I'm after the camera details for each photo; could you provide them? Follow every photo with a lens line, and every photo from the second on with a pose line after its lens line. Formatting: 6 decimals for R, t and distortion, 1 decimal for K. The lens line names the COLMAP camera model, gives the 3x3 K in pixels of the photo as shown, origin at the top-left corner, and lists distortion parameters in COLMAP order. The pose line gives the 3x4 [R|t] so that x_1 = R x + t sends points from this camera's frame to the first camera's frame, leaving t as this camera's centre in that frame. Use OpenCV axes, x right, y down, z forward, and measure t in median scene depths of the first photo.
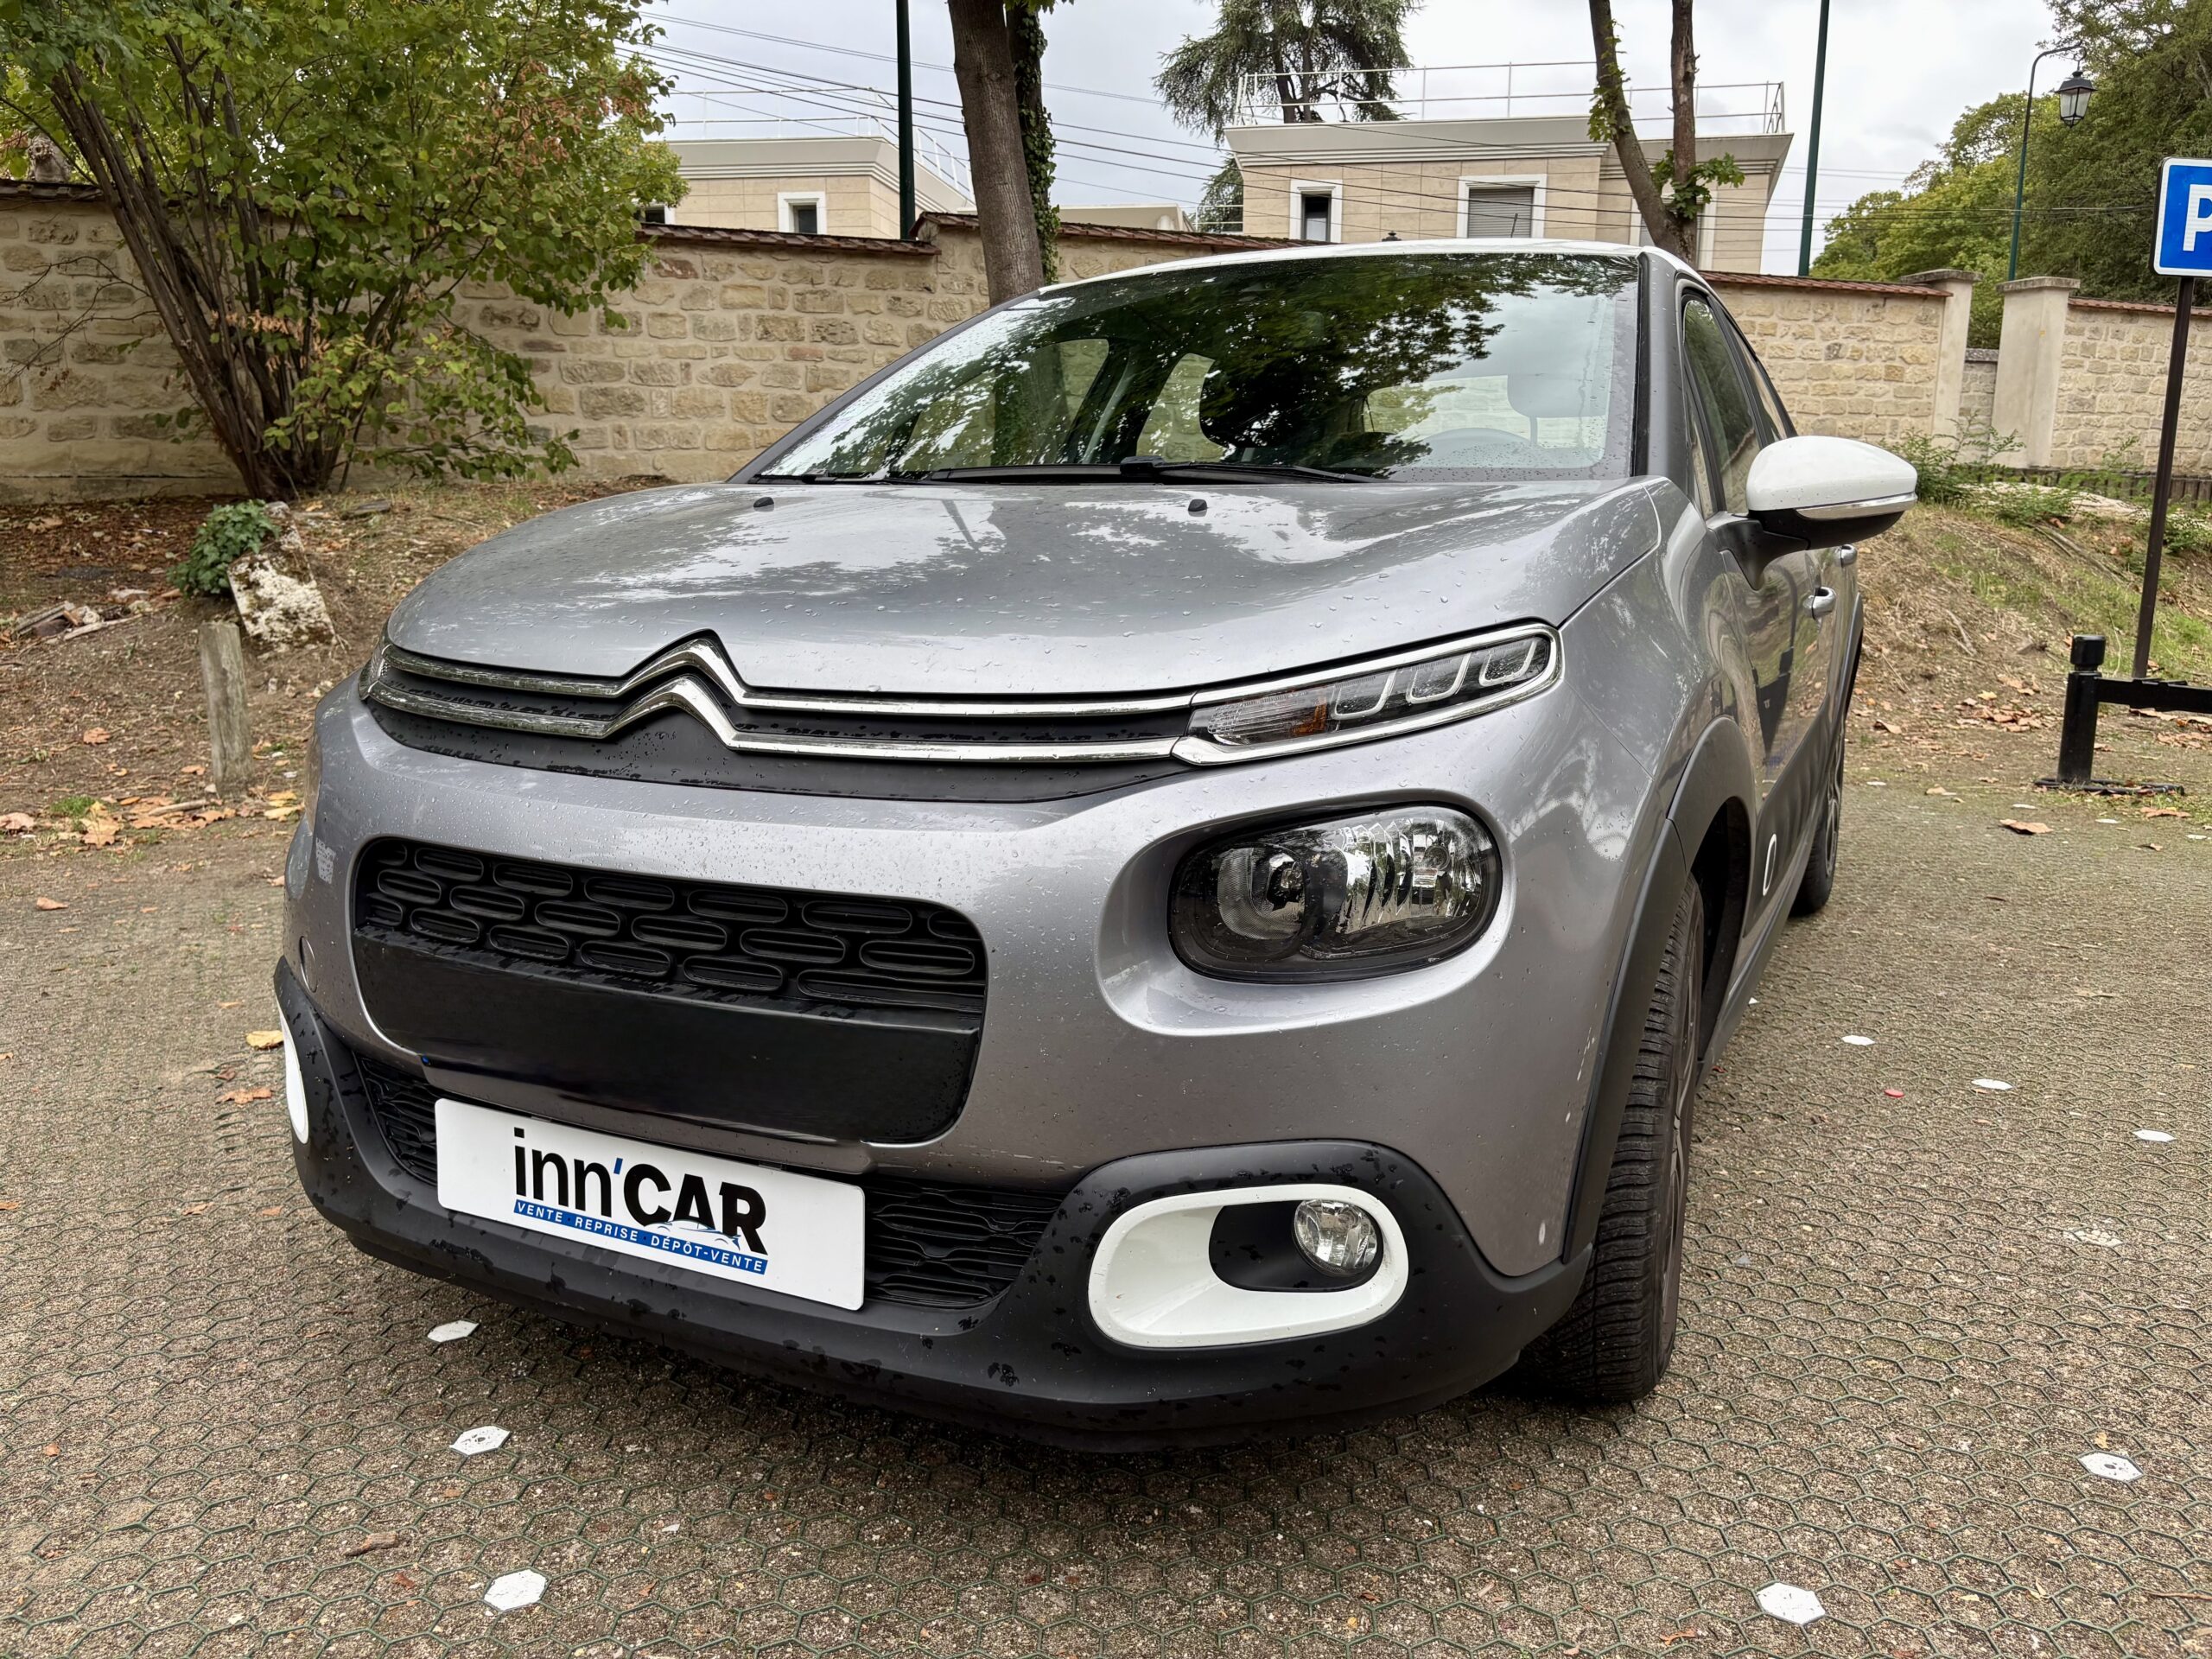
lens RADIAL K [[1896.7, 0, 1106.7], [0, 1896.7, 769.5], [0, 0, 1]] dist [0.012516, 0.000519]
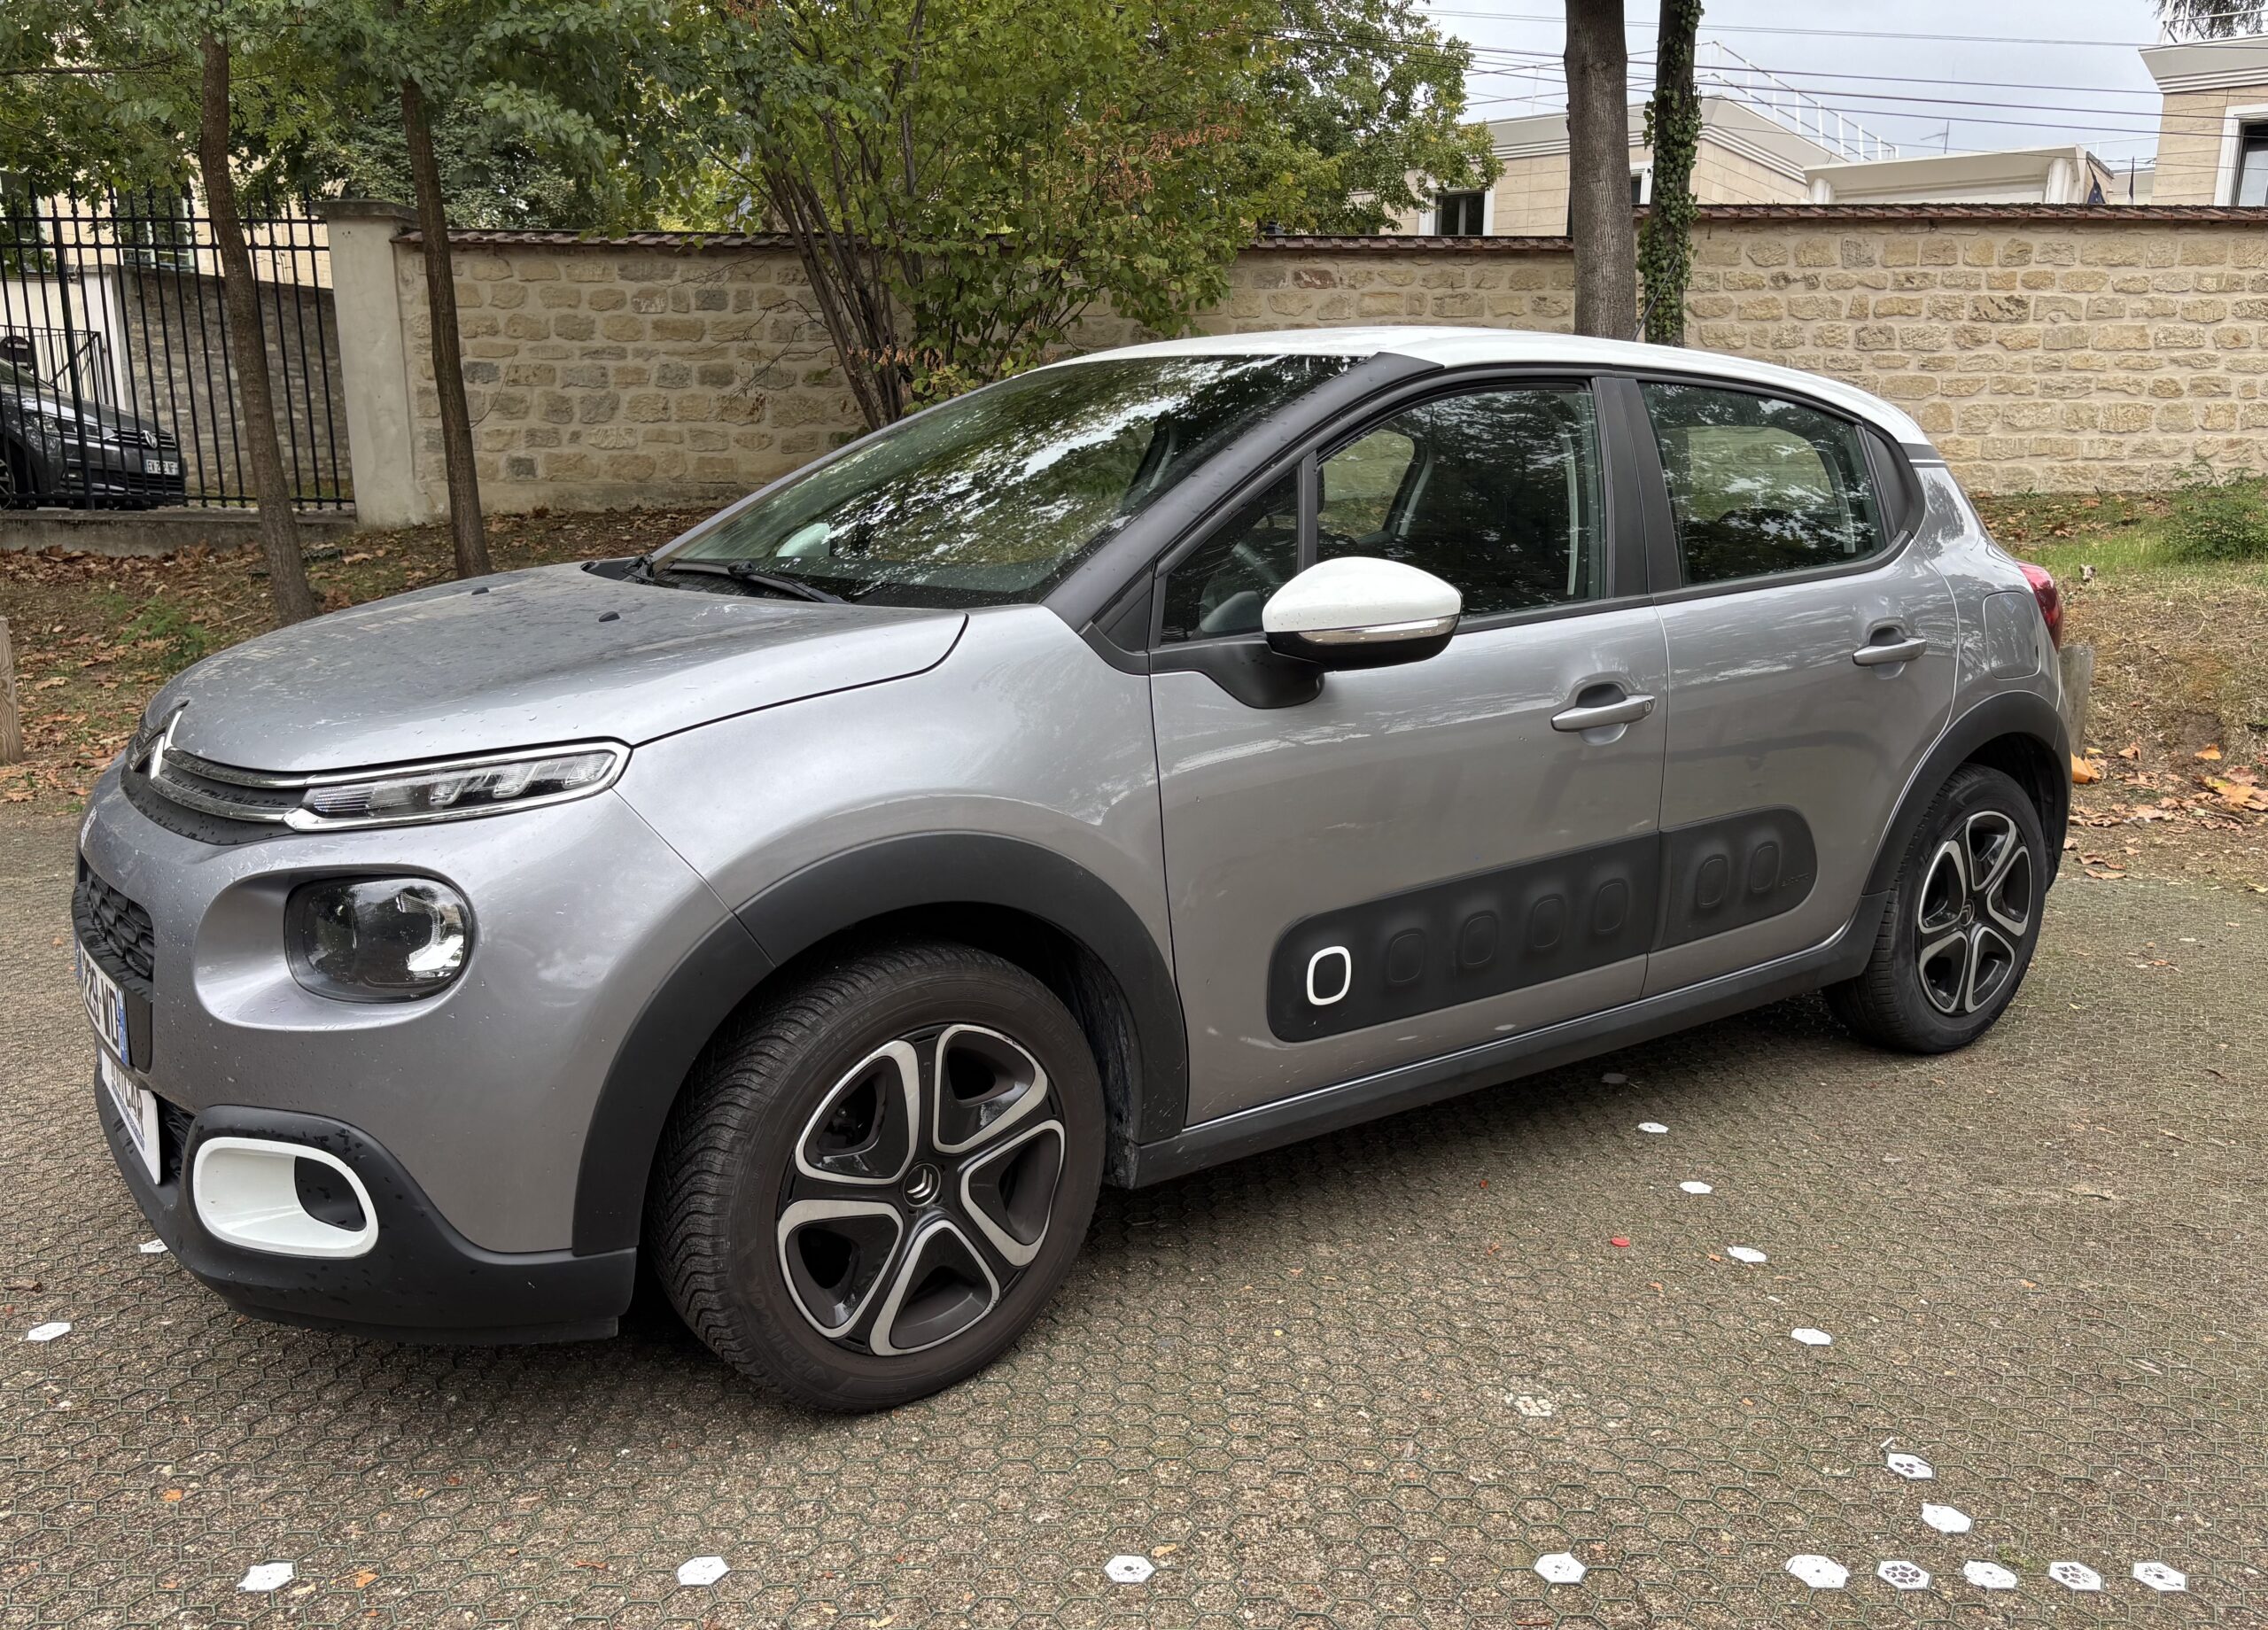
lens RADIAL K [[2043.4, 0, 1134.7], [0, 2043.4, 817.8], [0, 0, 1]] dist [0.013716, -0.000207]
pose [[0.866677, 0.092191, -0.490277, 0.273966], [-0.077353, 0.995724, 0.050496, -0.027995], [0.492836, -0.005839, 0.870103, 0.003795]]
